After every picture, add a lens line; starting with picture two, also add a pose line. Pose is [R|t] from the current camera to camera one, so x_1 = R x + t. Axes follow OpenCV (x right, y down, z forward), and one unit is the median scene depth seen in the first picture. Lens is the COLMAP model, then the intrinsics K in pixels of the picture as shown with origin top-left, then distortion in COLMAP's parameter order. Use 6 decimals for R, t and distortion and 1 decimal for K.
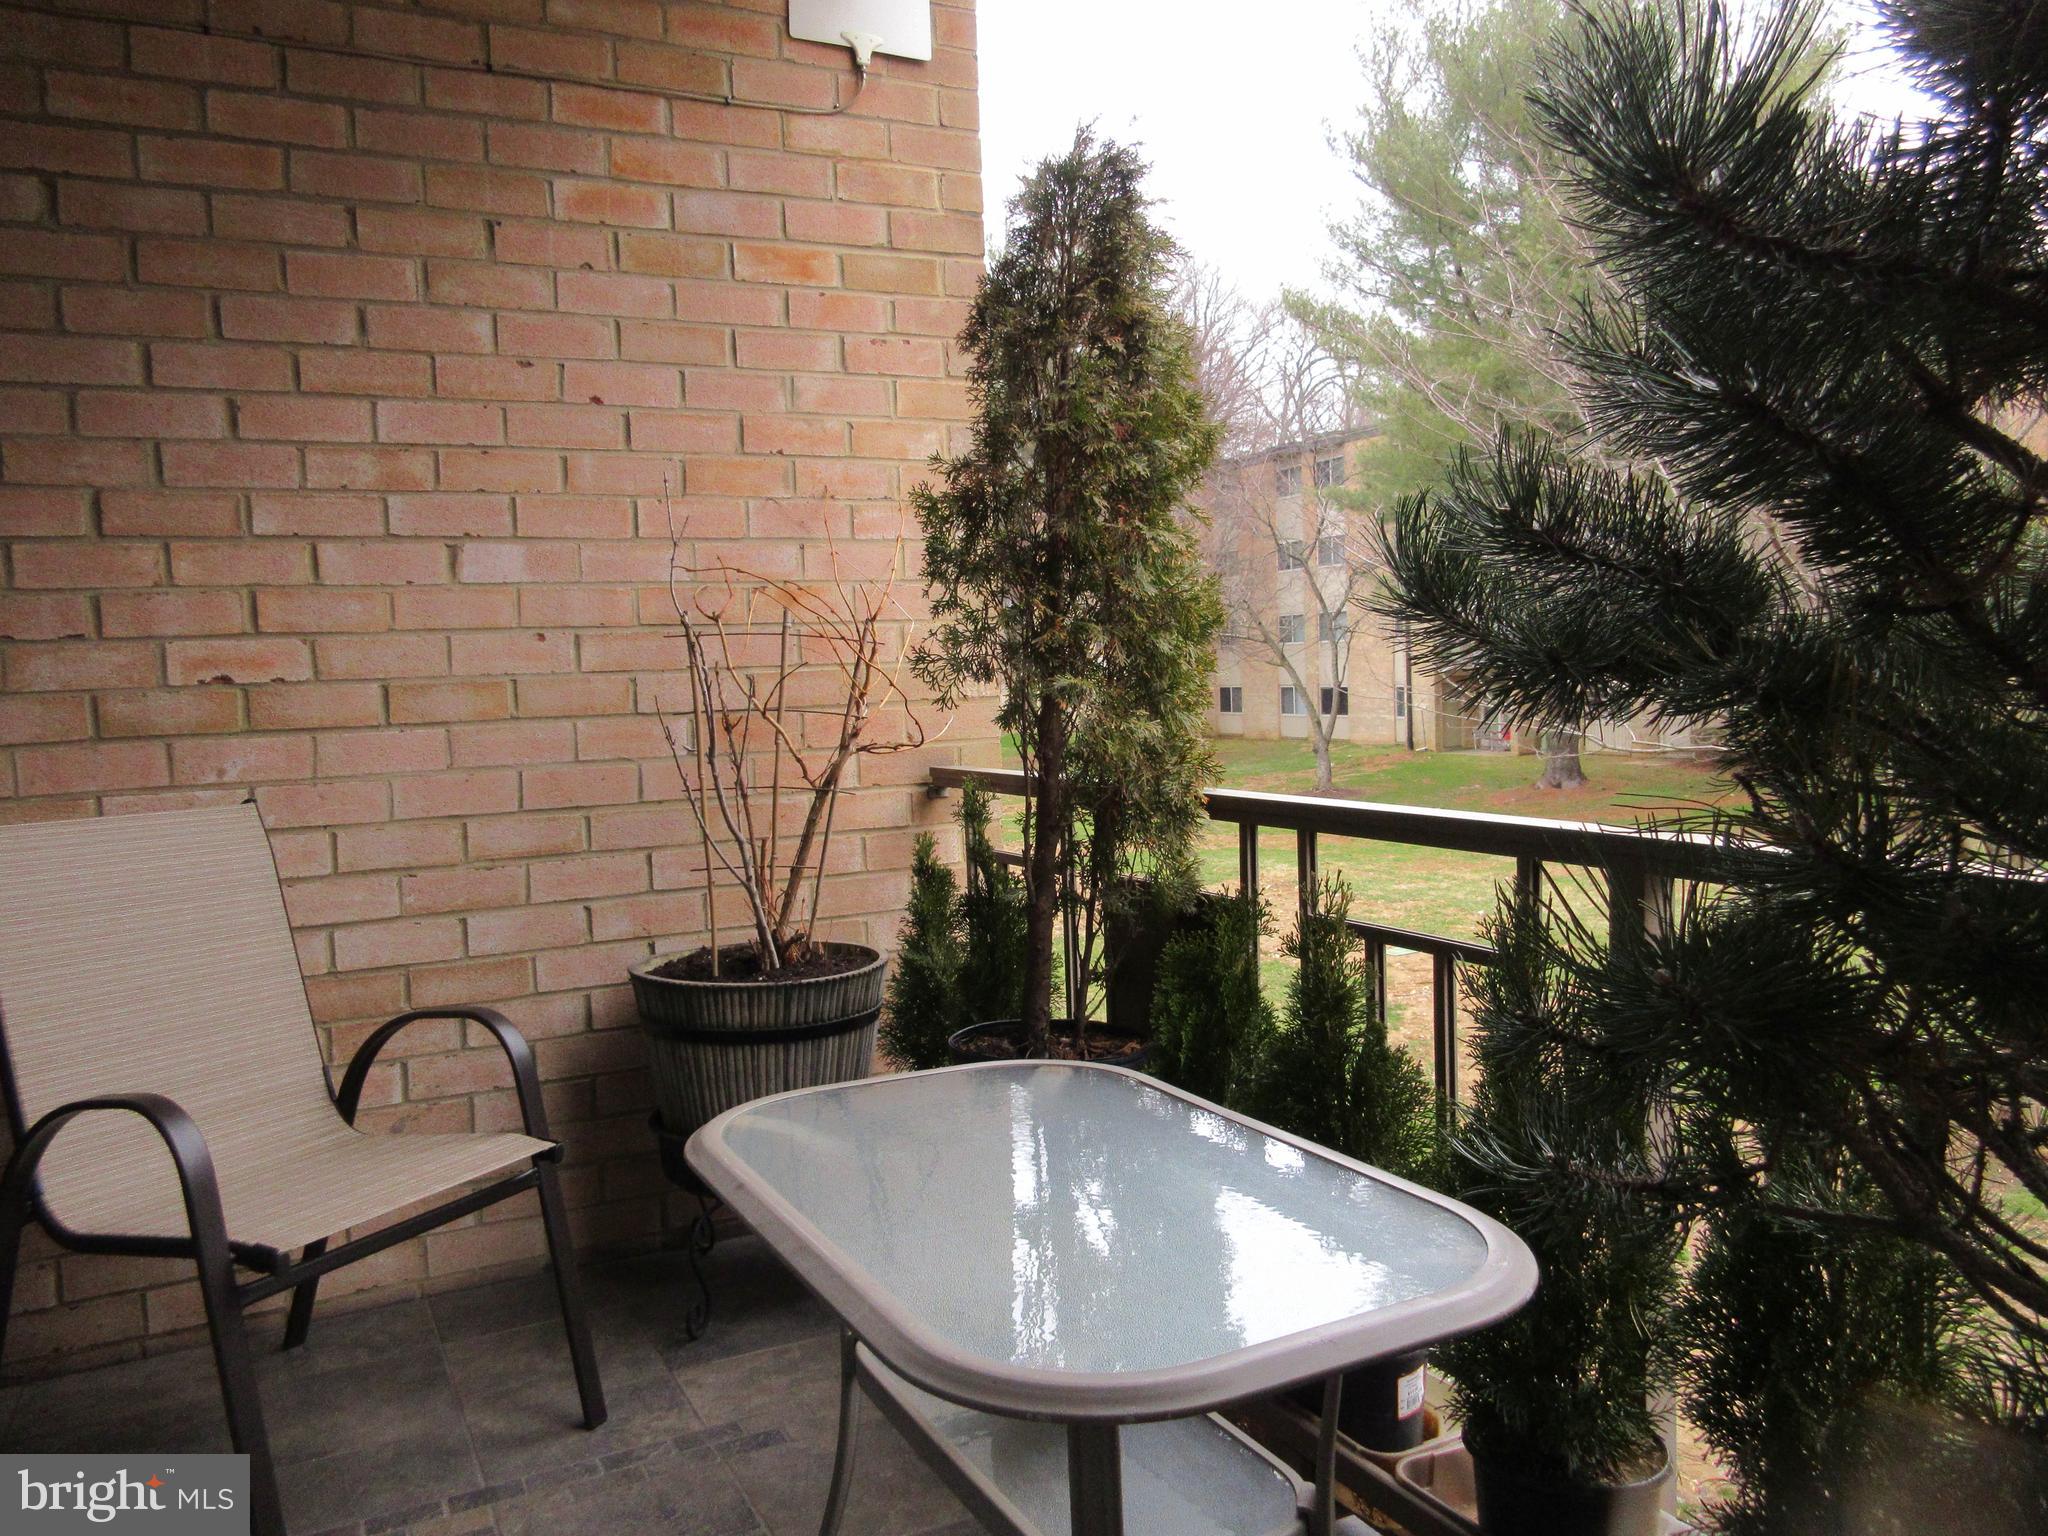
lens RADIAL K [[1527.0, 0, 1020.5], [0, 1527.0, 759.7], [0, 0, 1]] dist [0.008213, -0.000821]
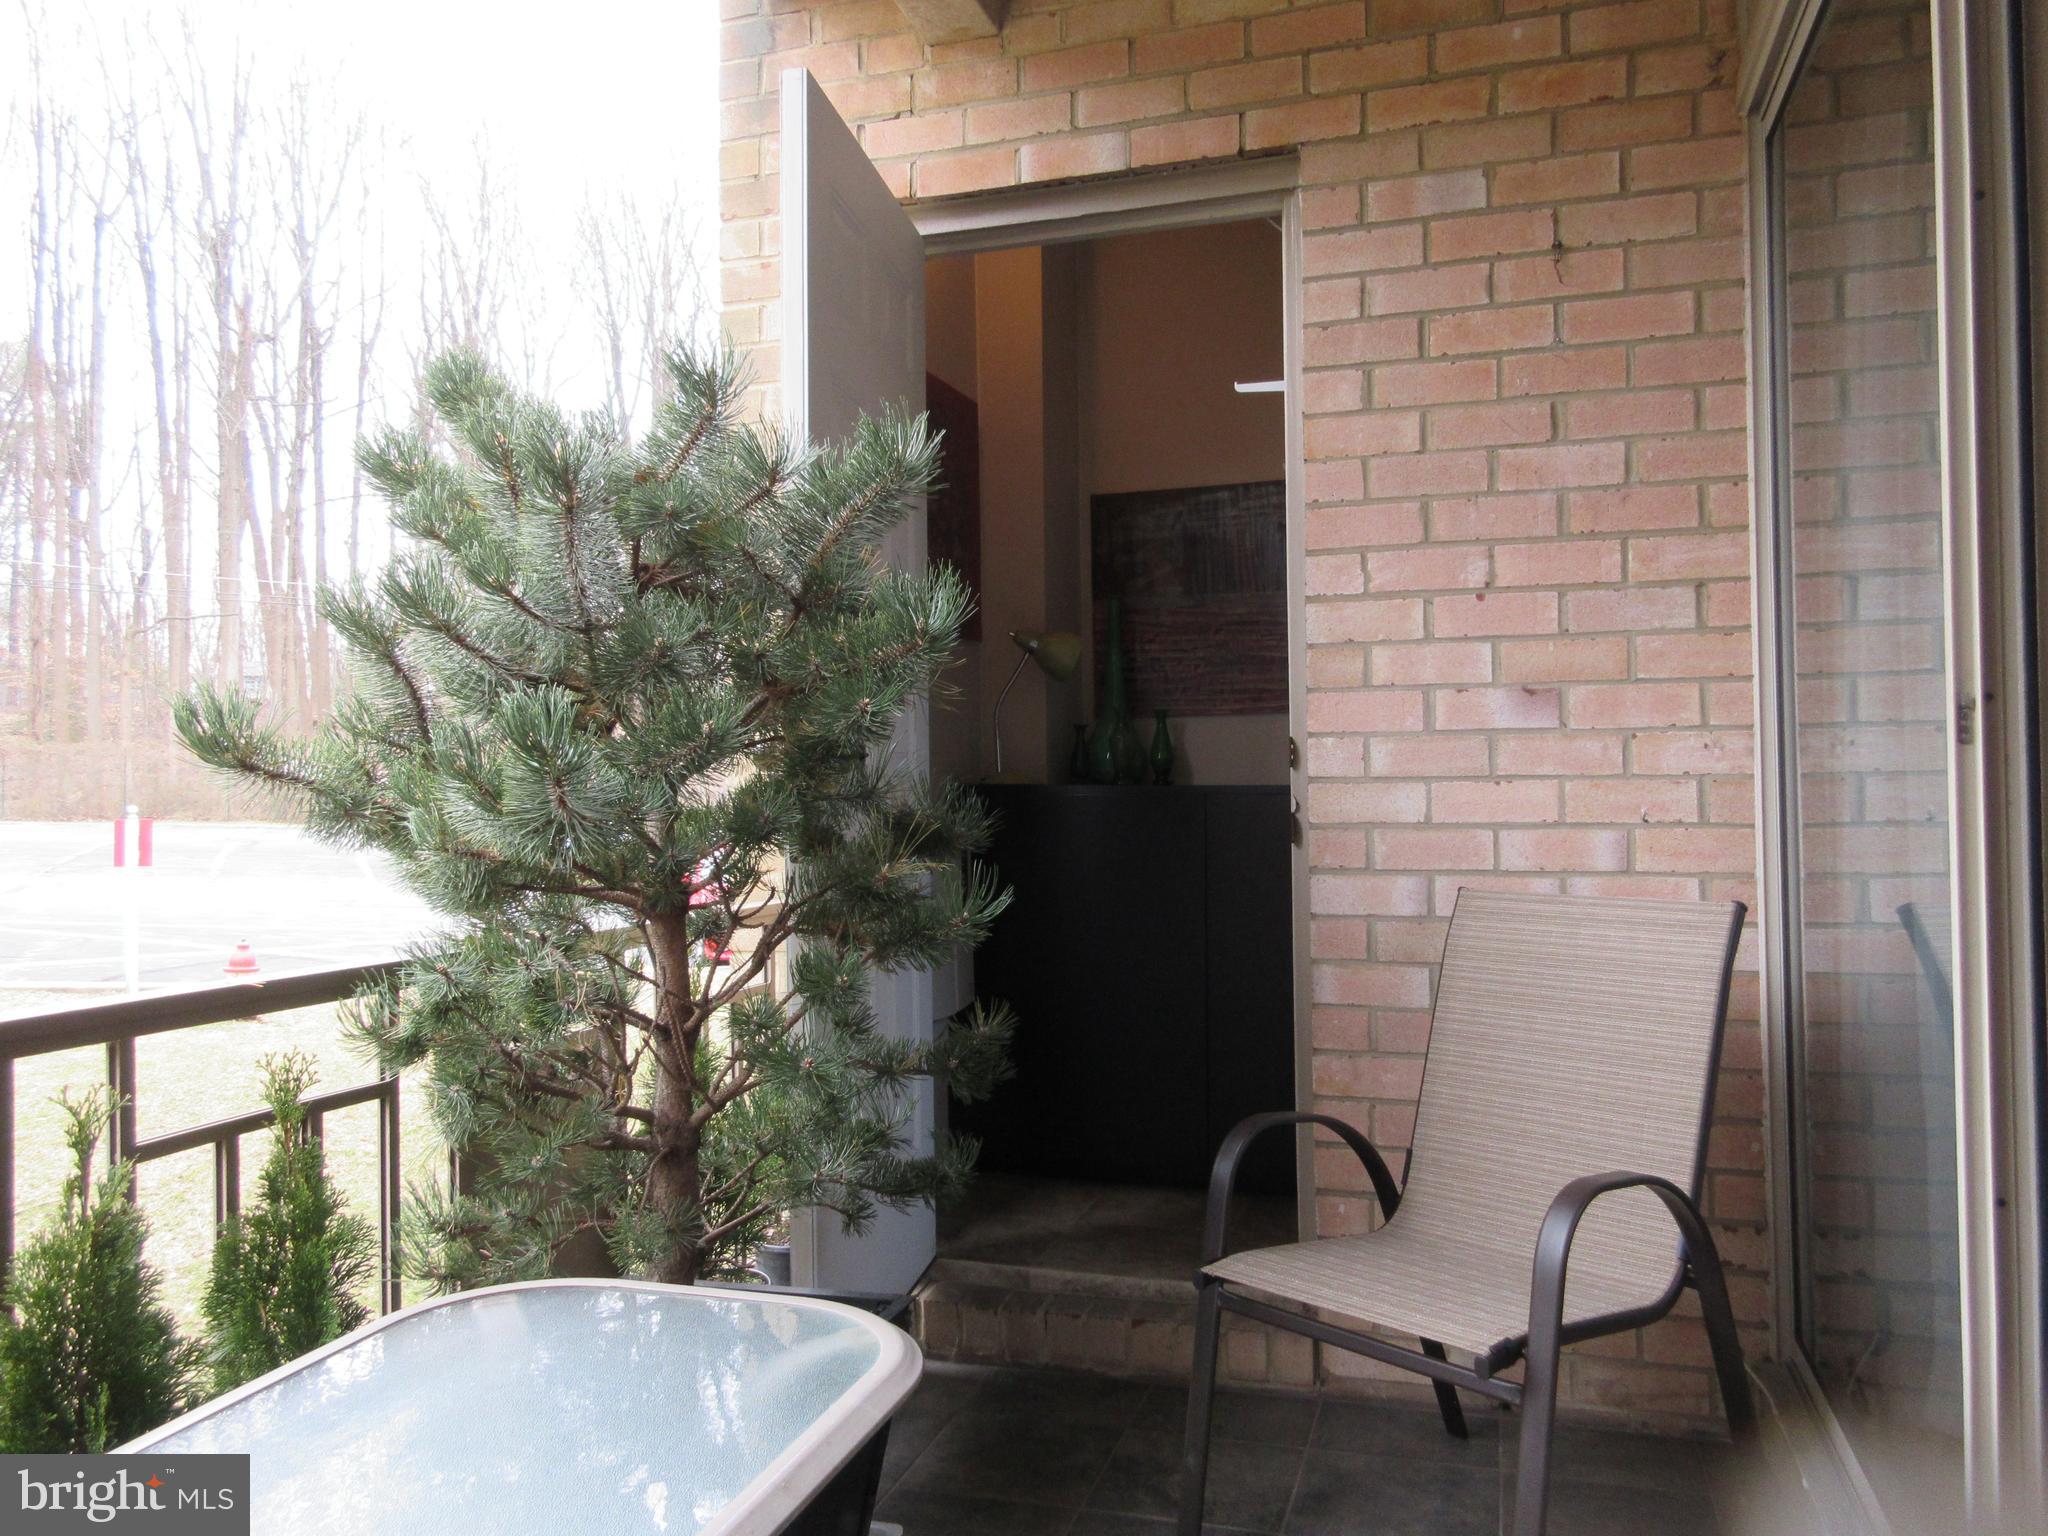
lens RADIAL K [[1527.0, 0, 1020.5], [0, 1527.0, 759.7], [0, 0, 1]] dist [0.008213, -0.000821]
pose [[-0.699629, 0.058841, 0.712079, -0.700394], [0.080353, 0.996761, -0.003416, -0.055064], [-0.709974, 0.054828, -0.702091, 1.250875]]
